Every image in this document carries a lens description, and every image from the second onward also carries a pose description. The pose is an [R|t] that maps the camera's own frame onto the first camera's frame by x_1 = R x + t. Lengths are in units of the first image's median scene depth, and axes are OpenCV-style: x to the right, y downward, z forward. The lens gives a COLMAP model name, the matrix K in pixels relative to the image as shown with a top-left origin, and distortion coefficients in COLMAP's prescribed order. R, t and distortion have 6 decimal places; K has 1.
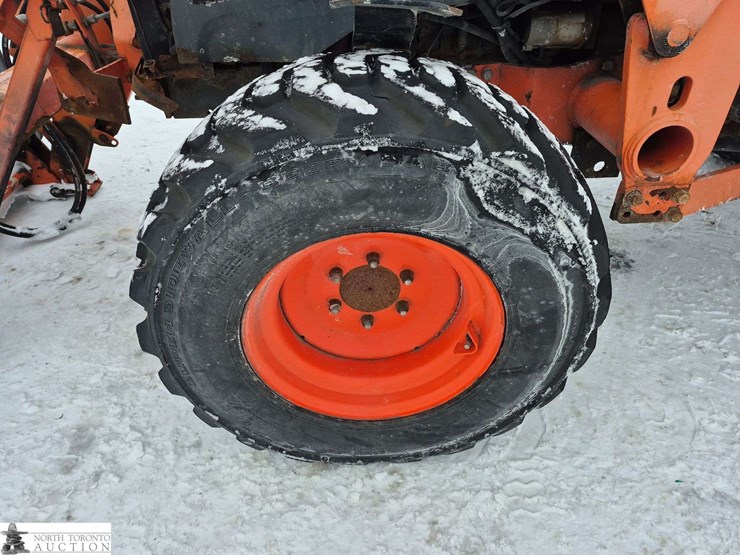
lens RADIAL K [[506.4, 0, 362.0], [0, 506.4, 269.9], [0, 0, 1]] dist [0.074793, -0.072026]
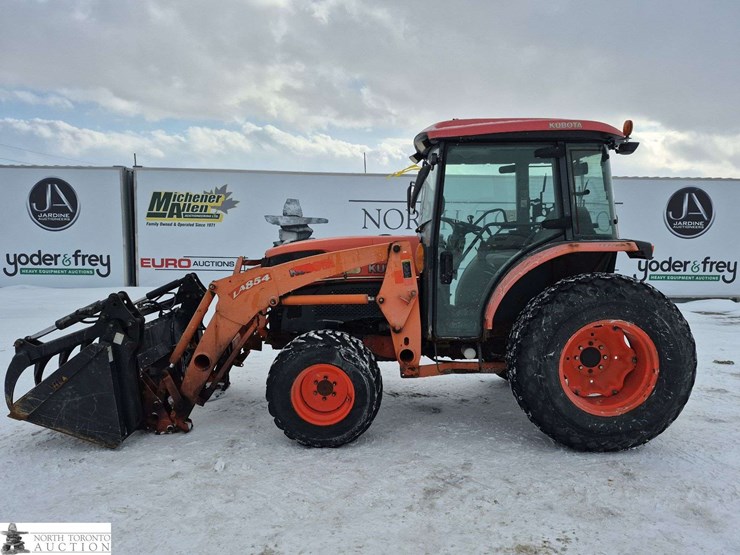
lens RADIAL K [[506.4, 0, 375.5], [0, 506.4, 274.8], [0, 0, 1]] dist [0.074793, -0.072026]
pose [[0.998422, 0.011050, -0.055062, 0.751050], [-0.037448, 0.861650, -0.506119, 1.548838], [0.041852, 0.507383, 0.860704, -3.396315]]
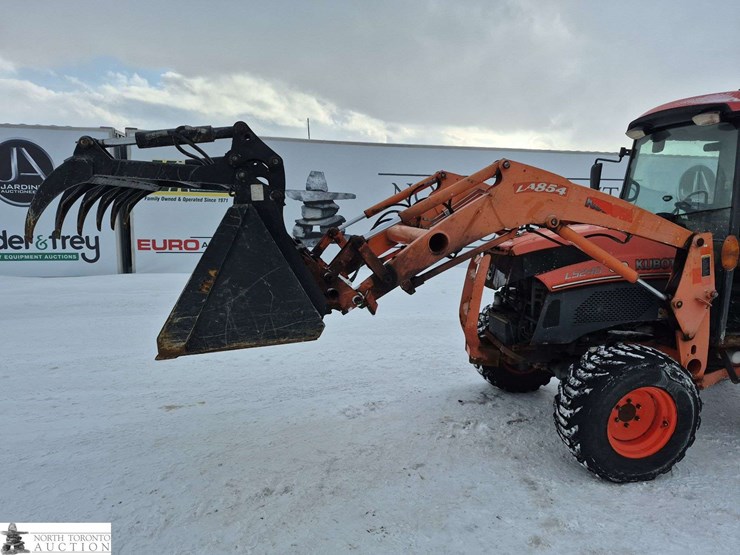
lens RADIAL K [[506.4, 0, 377.8], [0, 506.4, 279.7], [0, 0, 1]] dist [0.074793, -0.072026]
pose [[0.990146, -0.010475, 0.139645, -2.495892], [0.071910, 0.893715, -0.442835, 0.785819], [-0.120164, 0.448514, 0.885661, -2.567752]]
